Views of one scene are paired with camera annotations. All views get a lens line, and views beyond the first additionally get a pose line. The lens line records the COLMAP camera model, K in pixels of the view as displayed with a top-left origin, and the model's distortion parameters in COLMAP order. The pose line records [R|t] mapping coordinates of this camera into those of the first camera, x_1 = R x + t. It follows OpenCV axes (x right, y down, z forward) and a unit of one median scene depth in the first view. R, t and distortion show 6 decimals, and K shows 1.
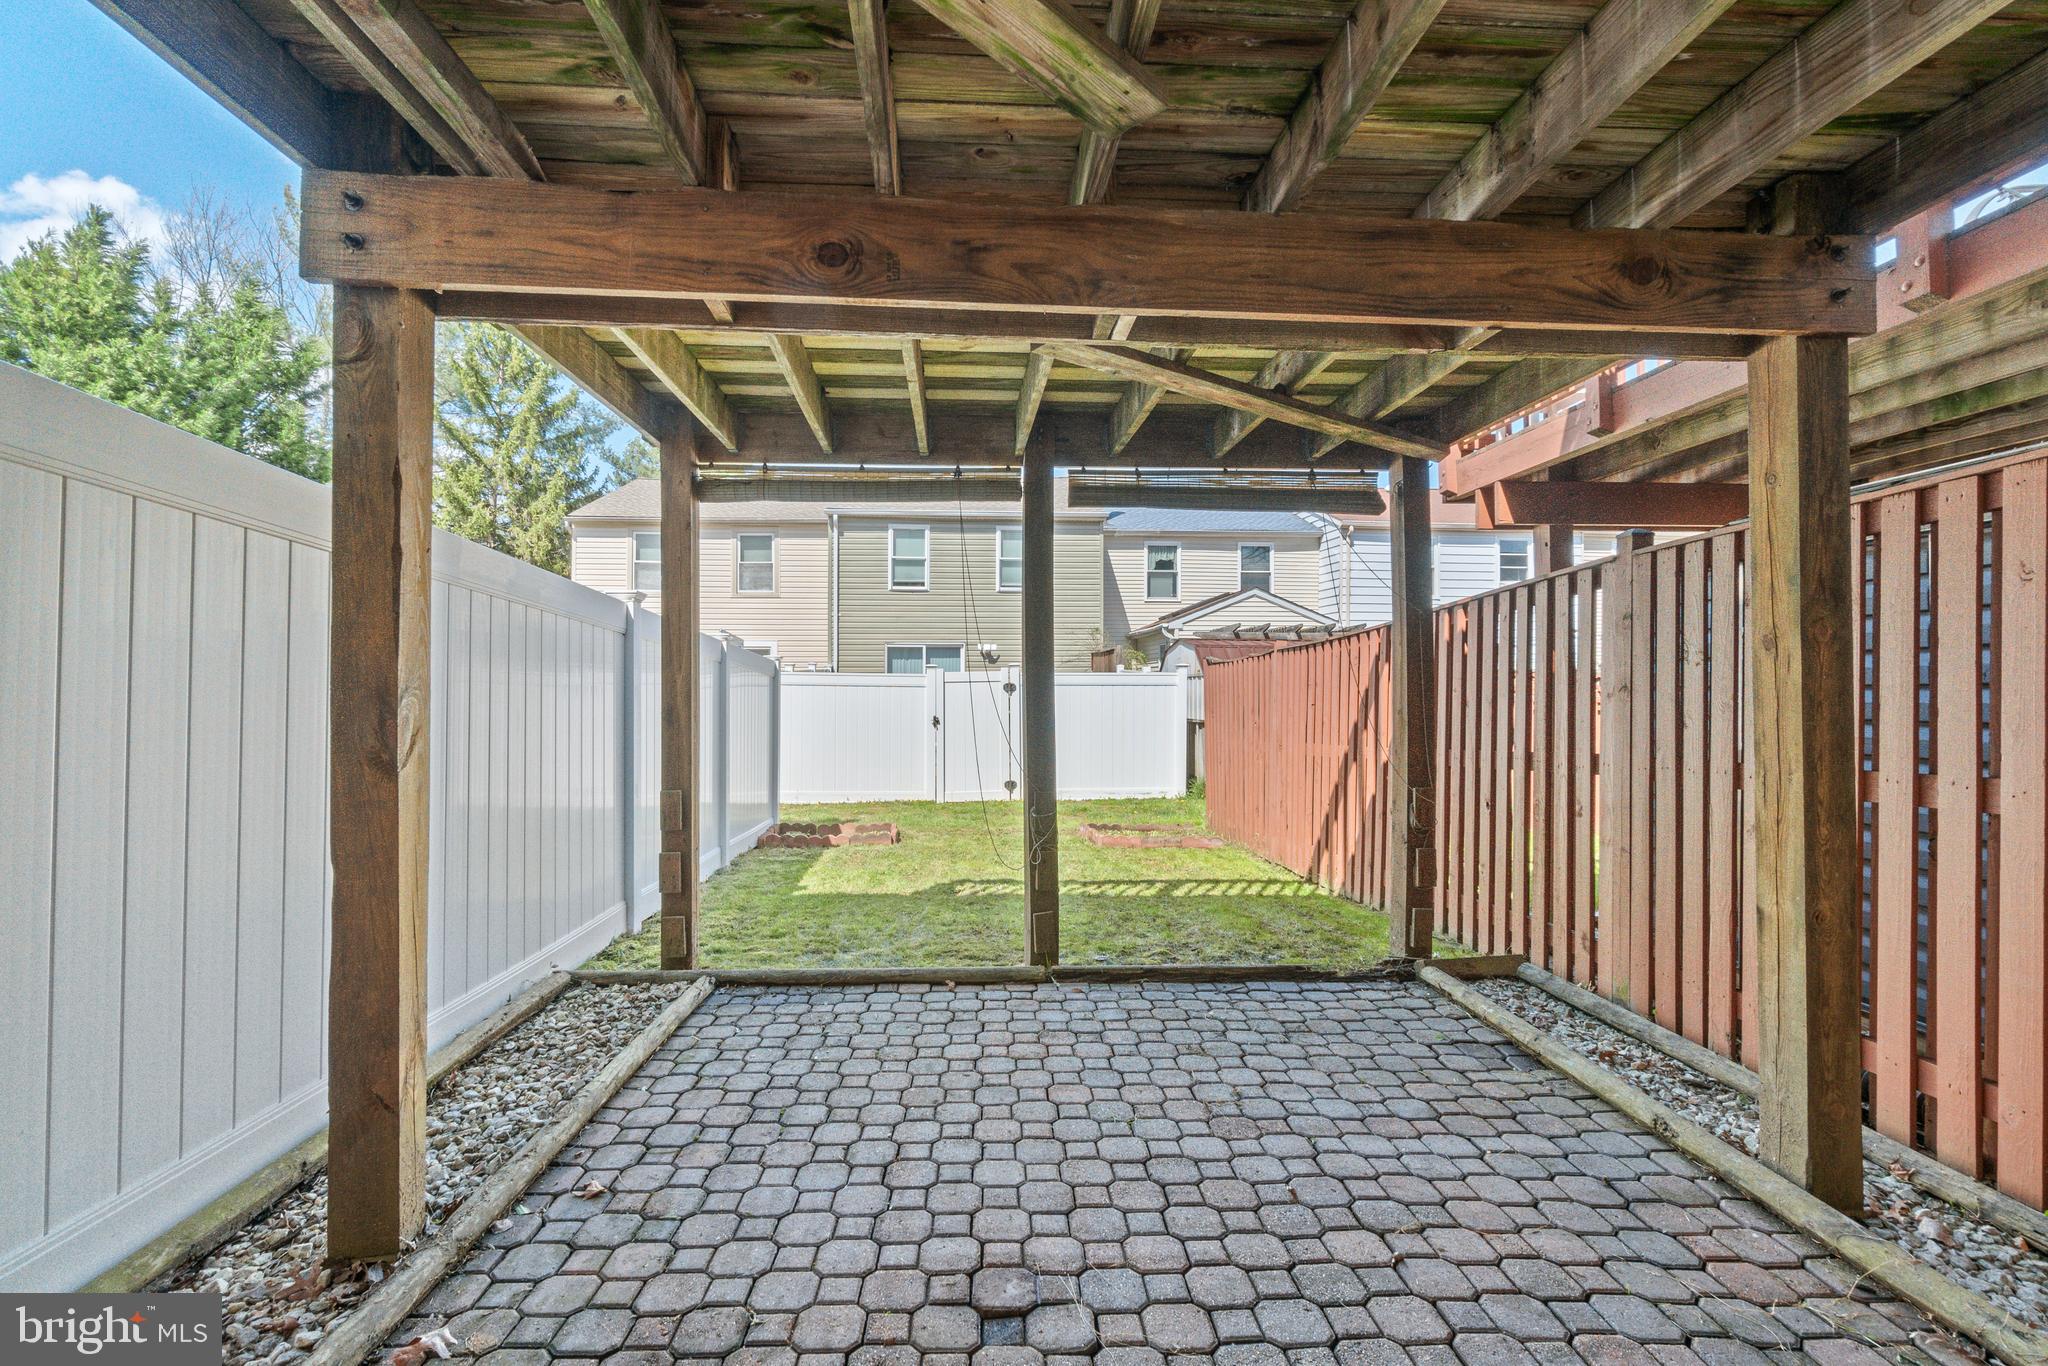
lens RADIAL K [[887.1, 0, 1017.0], [0, 887.1, 679.5], [0, 0, 1]] dist [-0.006283, 0.000062]
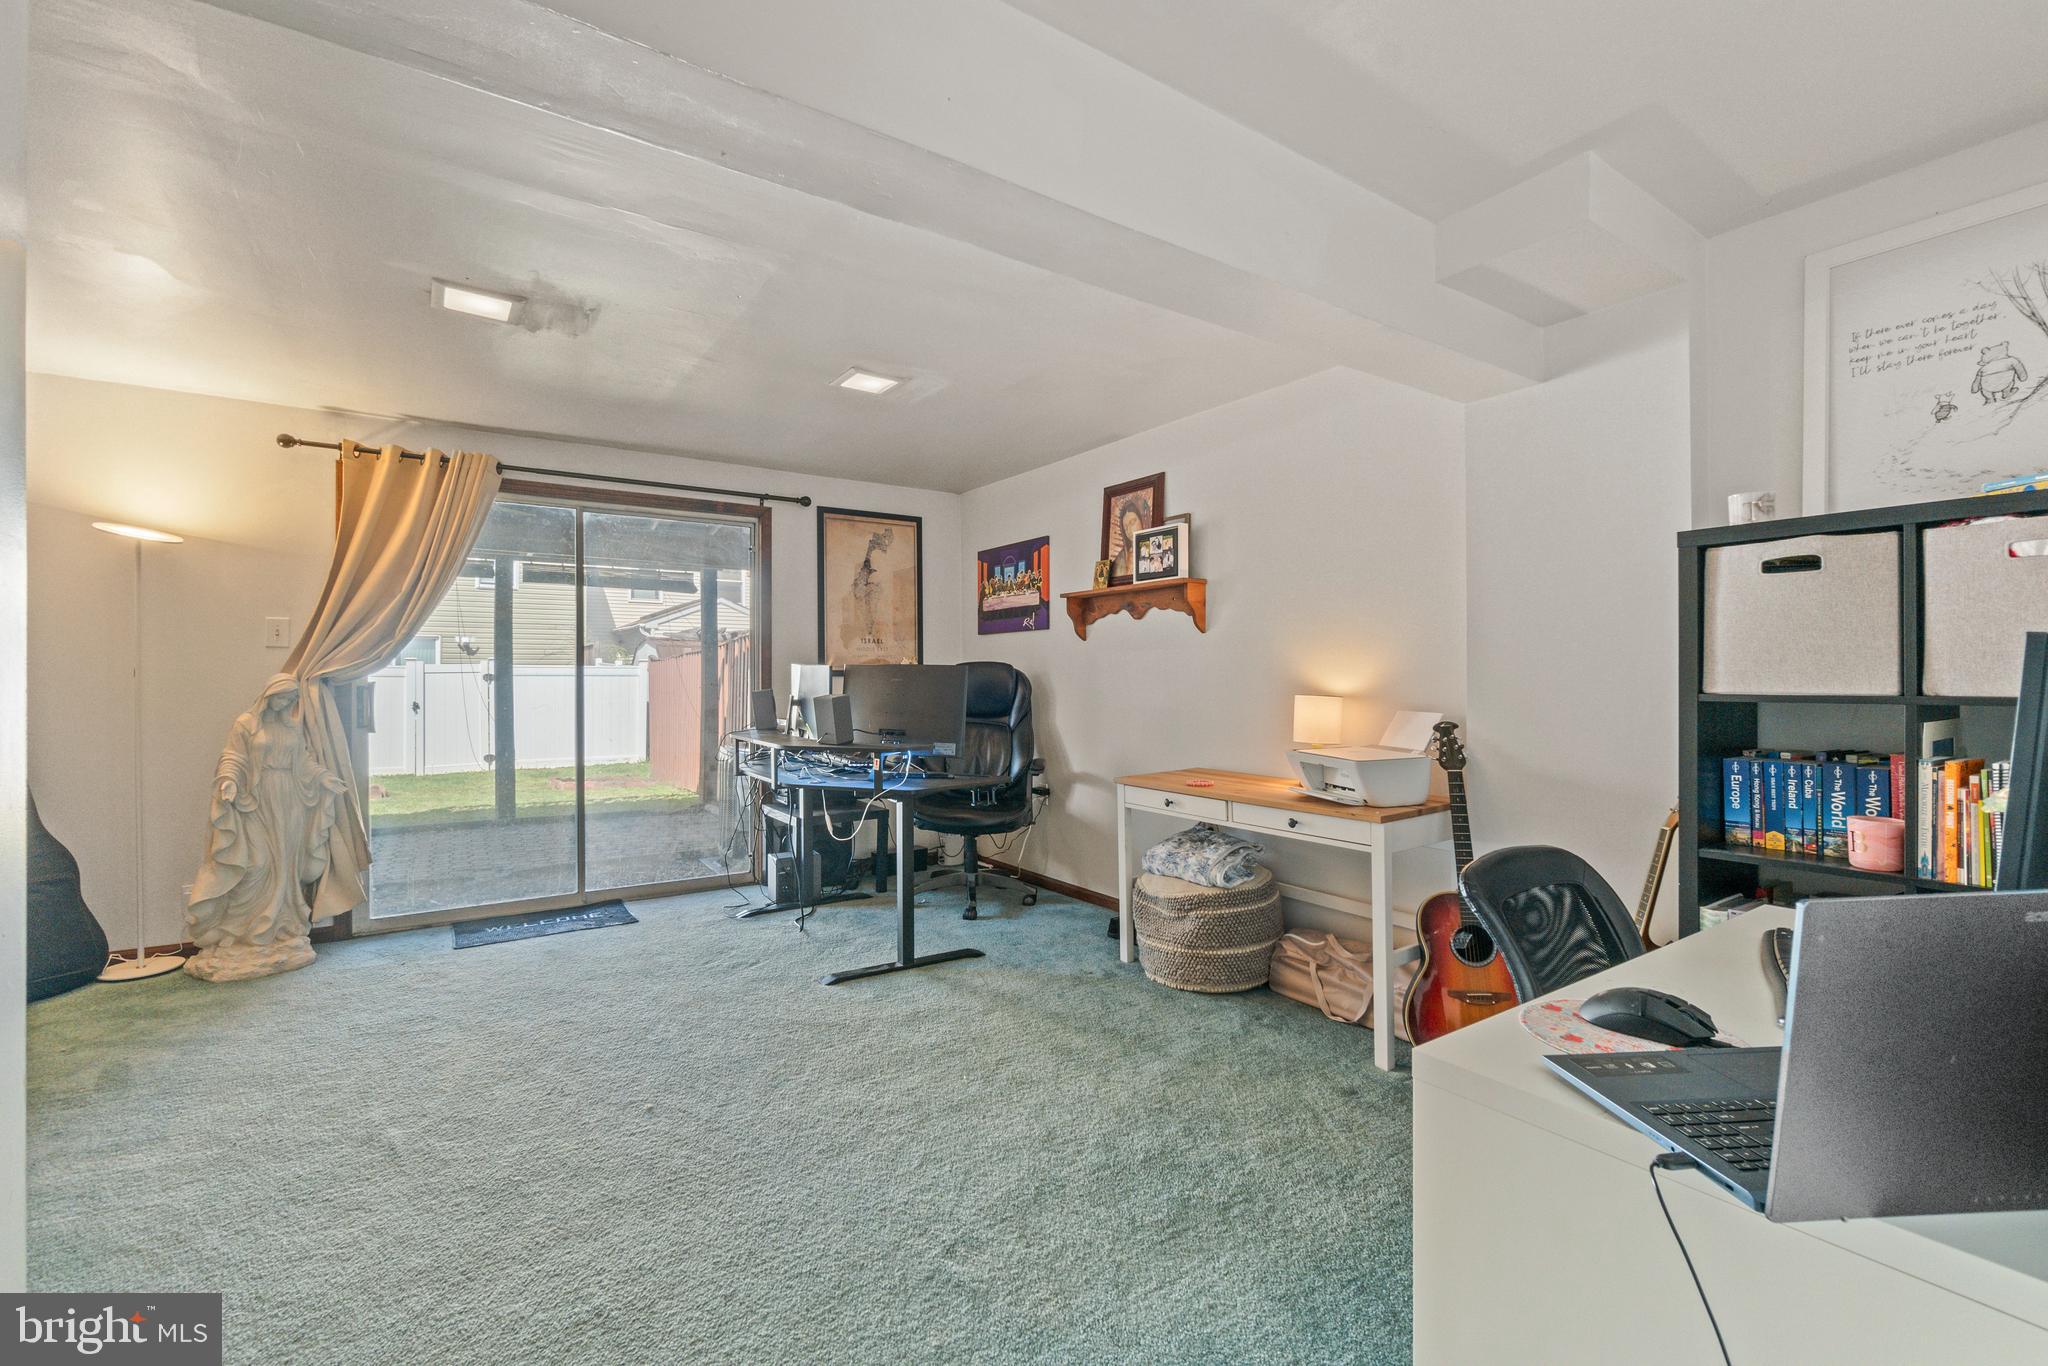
lens RADIAL K [[887.1, 0, 1017.0], [0, 887.1, 679.5], [0, 0, 1]] dist [-0.006283, 0.000062]
pose [[0.864253, 0.000552, 0.503058, 0.007369], [-0.005705, 0.999946, 0.008705, -0.003013], [-0.503026, -0.010394, 0.864209, -0.414484]]
